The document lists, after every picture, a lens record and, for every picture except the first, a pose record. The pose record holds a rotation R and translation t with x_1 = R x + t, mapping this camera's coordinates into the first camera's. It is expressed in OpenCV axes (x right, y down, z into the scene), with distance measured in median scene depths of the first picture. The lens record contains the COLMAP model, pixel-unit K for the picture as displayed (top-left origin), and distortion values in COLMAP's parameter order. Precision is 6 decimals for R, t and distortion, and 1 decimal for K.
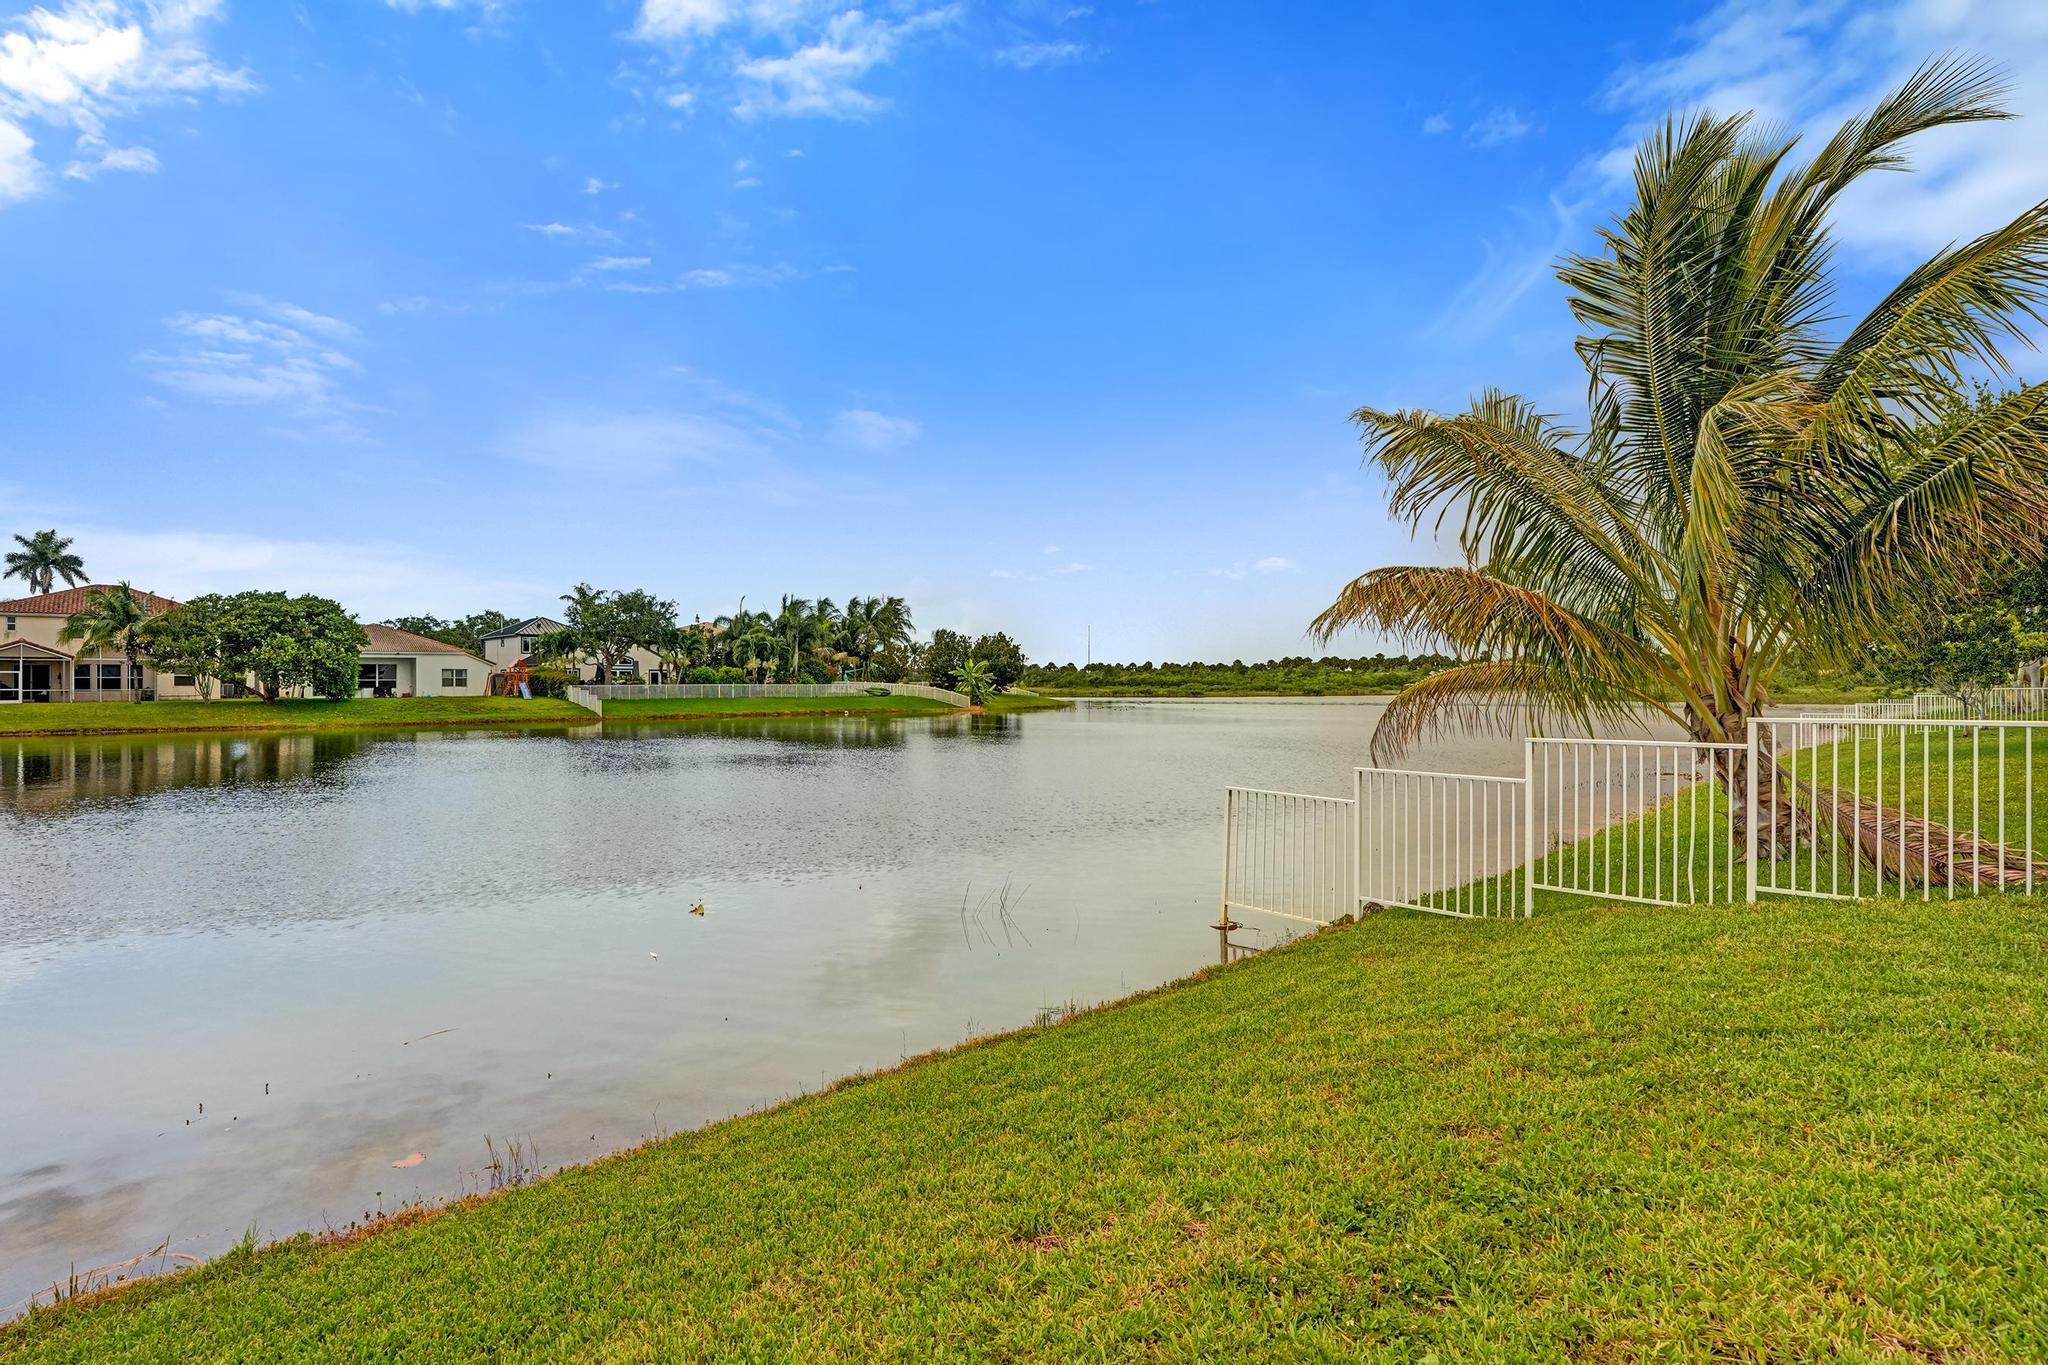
lens RADIAL K [[979.8, 0, 1017.3], [0, 979.8, 683.7], [0, 0, 1]] dist [-0.071376, 0.026292]
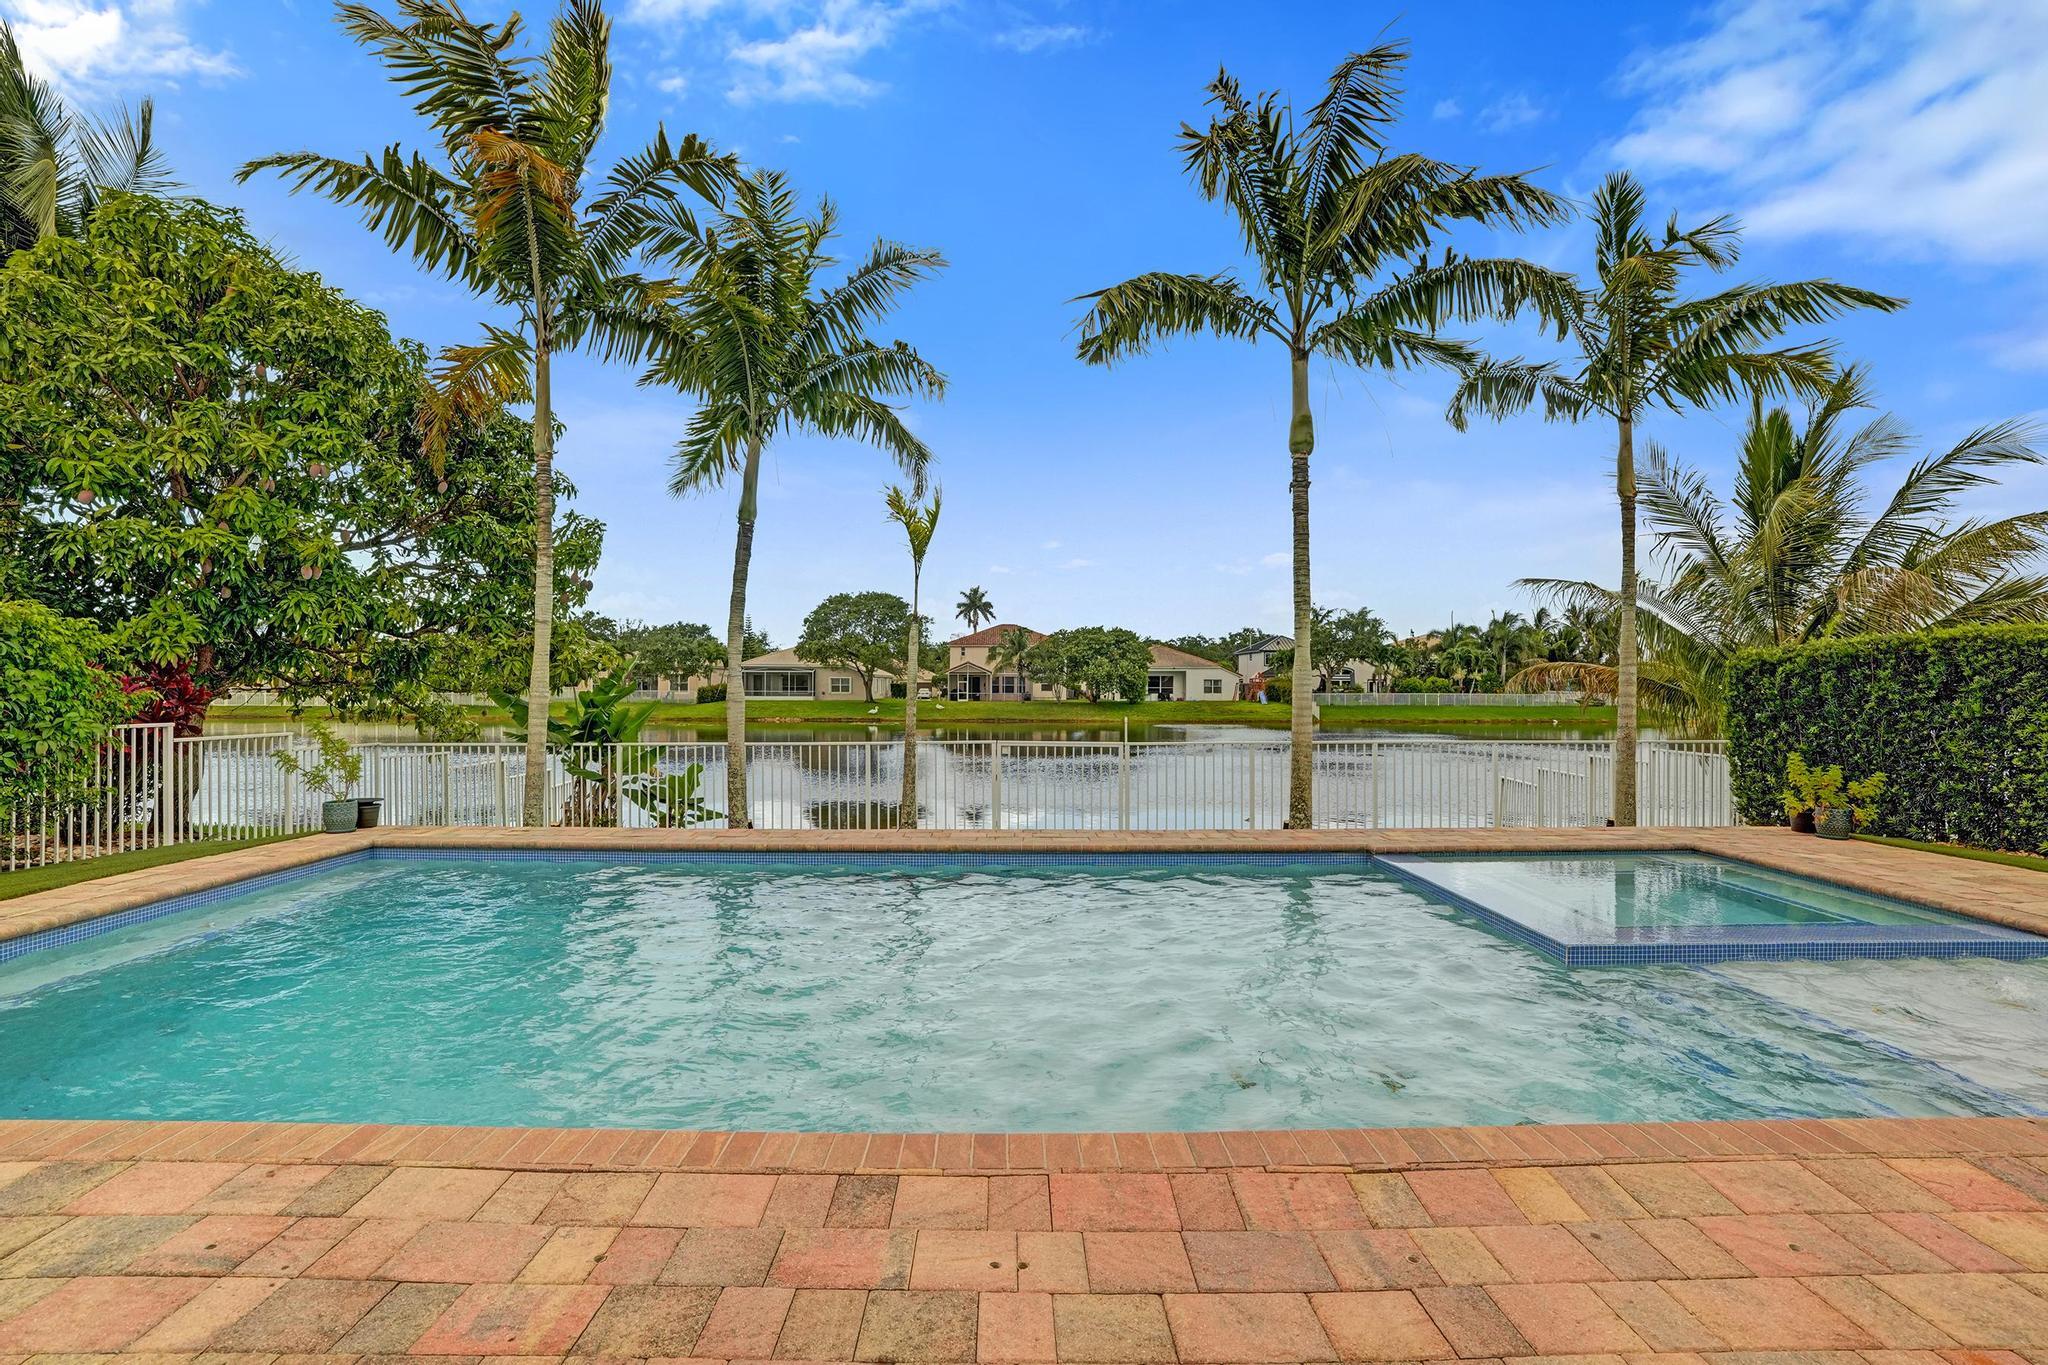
lens RADIAL K [[968.6, 0, 1024.0], [0, 968.6, 682.5], [0, 0, 1]] dist [-0.073073, 0.027437]
pose [[0.734802, 0.004301, -0.678269, 0.111278], [-0.006750, 0.999977, -0.000972, -0.008510], [0.678249, 0.005293, 0.734813, -0.131599]]
